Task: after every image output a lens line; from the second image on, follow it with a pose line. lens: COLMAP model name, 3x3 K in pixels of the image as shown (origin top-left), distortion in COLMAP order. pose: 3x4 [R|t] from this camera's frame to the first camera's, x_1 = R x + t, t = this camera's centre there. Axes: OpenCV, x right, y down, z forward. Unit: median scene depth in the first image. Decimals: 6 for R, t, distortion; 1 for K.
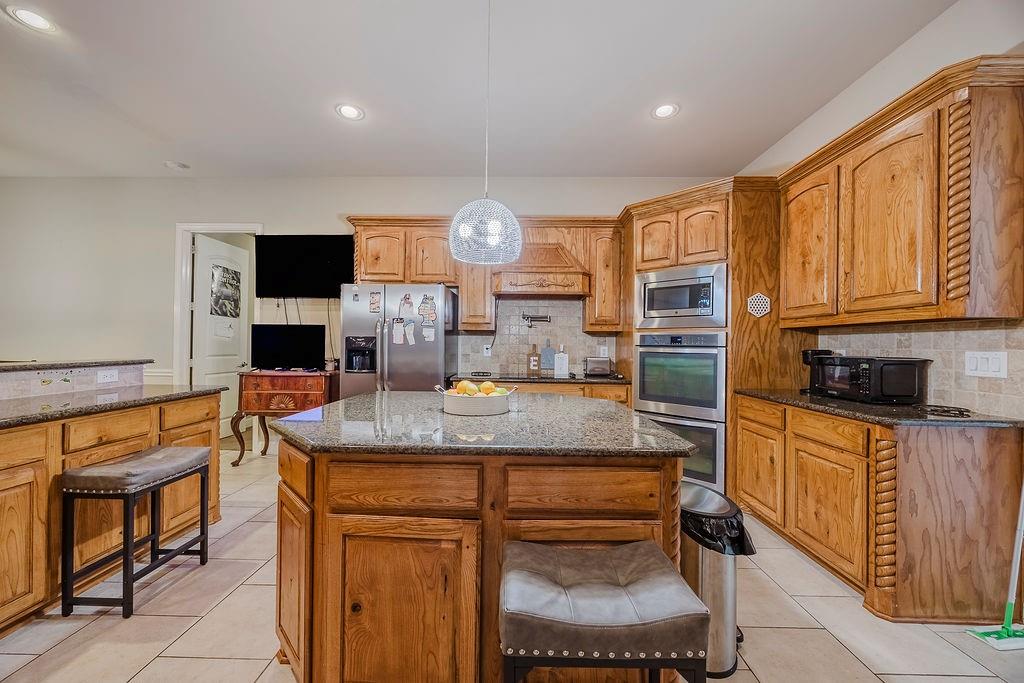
lens RADIAL K [[387.1, 0, 514.8], [0, 387.1, 343.8], [0, 0, 1]] dist [-0.000585, 0.000028]
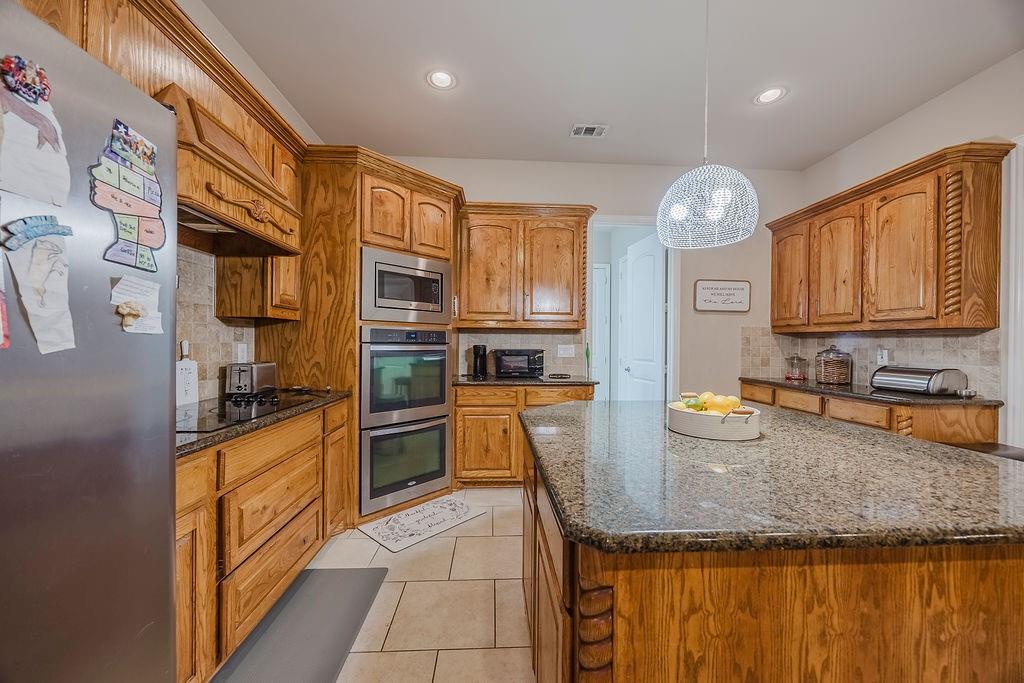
lens RADIAL K [[387.1, 0, 514.8], [0, 387.1, 343.8], [0, 0, 1]] dist [-0.000585, 0.000028]
pose [[-0.062881, -0.014151, 0.997921, -0.505050], [-0.009817, 0.999860, 0.013560, -0.006690], [-0.997973, -0.008944, -0.063011, 0.854808]]
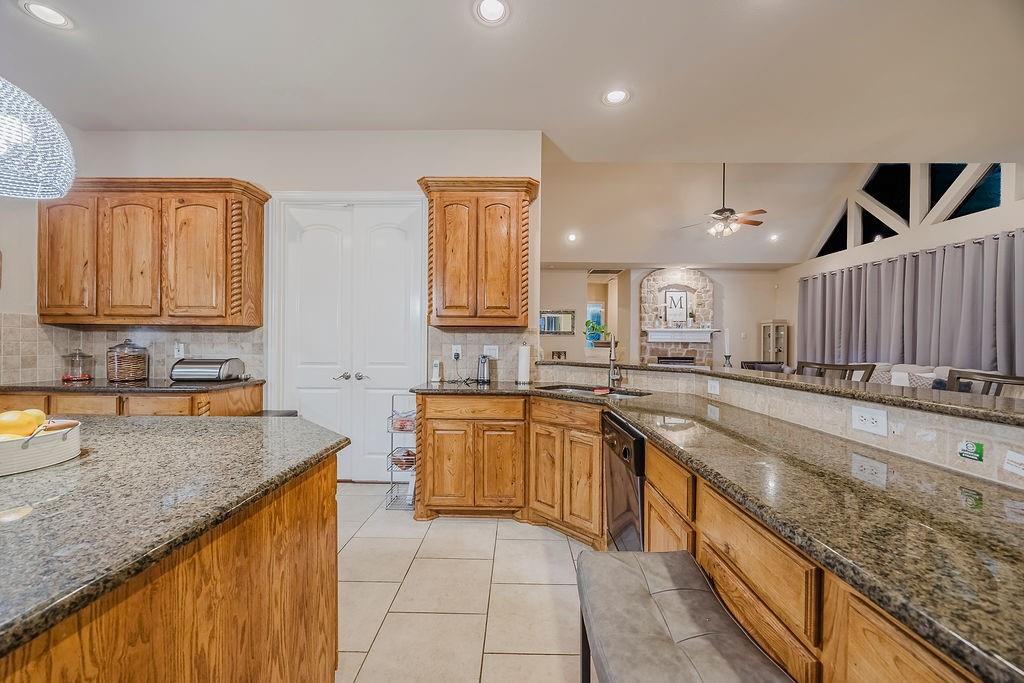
lens RADIAL K [[390.6, 0, 512.2], [0, 390.6, 343.5], [0, 0, 1]] dist [-0.002283, -0.000256]
pose [[-0.999837, -0.017226, 0.005454, -0.481068], [-0.017208, 0.999847, 0.003277, -0.006125], [-0.005510, 0.003182, -0.999980, 0.903509]]
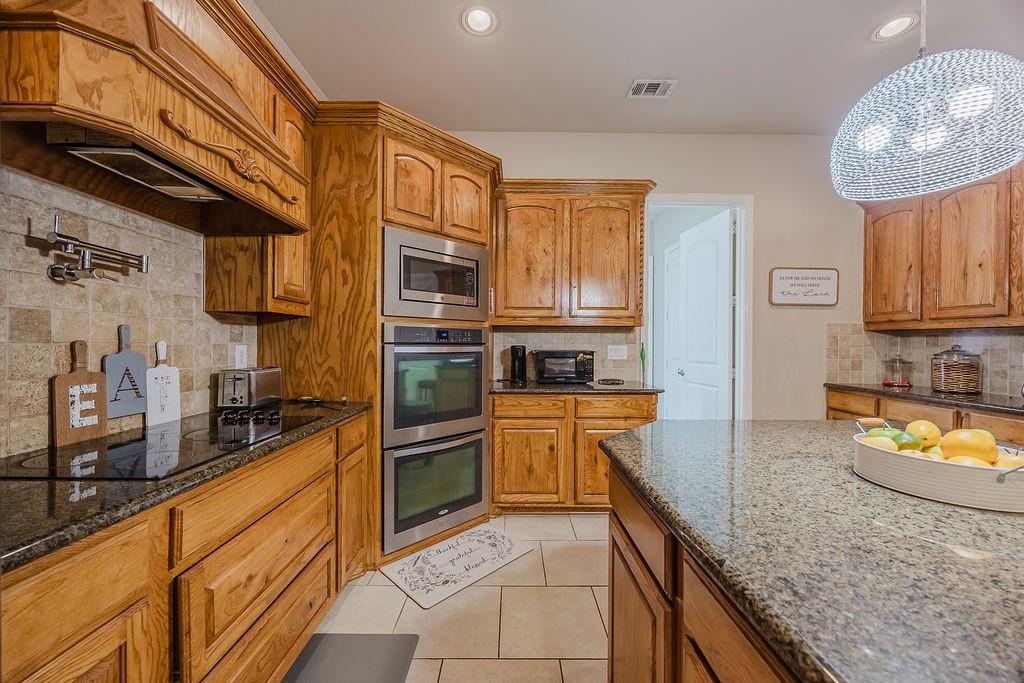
lens RADIAL K [[387.1, 0, 514.8], [0, 387.1, 343.8], [0, 0, 1]] dist [-0.000585, 0.000028]
pose [[-0.013189, -0.014510, 0.999808, -0.337293], [-0.007001, 0.999872, 0.014418, -0.005234], [-0.999889, -0.006809, -0.013289, 0.910000]]
